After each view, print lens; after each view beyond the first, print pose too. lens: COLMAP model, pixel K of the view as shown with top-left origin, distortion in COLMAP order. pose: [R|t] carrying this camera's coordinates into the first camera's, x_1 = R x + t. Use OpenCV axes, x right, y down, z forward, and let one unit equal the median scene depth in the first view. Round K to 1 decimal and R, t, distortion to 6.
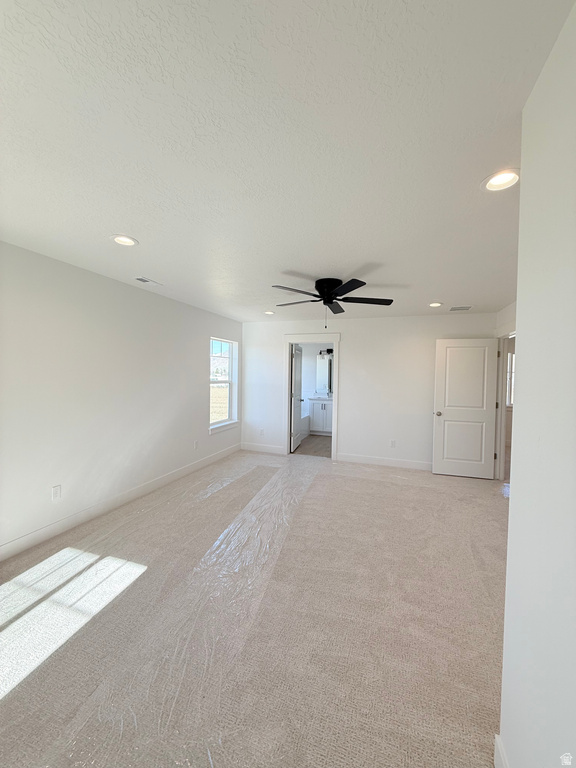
lens RADIAL K [[304.6, 0, 288.2], [0, 304.6, 381.9], [0, 0, 1]] dist [-0.001143, -0.000196]
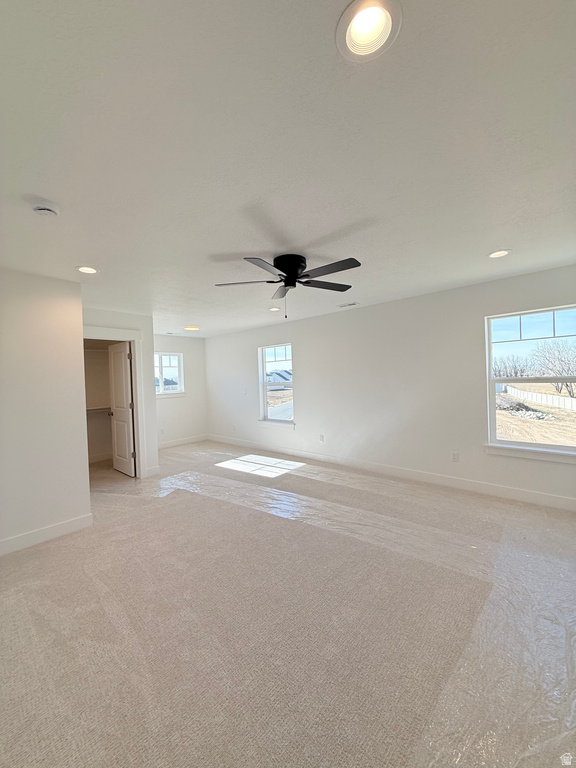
lens RADIAL K [[304.6, 0, 288.2], [0, 304.6, 381.9], [0, 0, 1]] dist [-0.001143, -0.000196]
pose [[-0.398615, -0.004735, -0.917106, 1.067500], [-0.012296, 0.999924, 0.000181, 0.021336], [0.917036, 0.011349, -0.398643, 1.605858]]
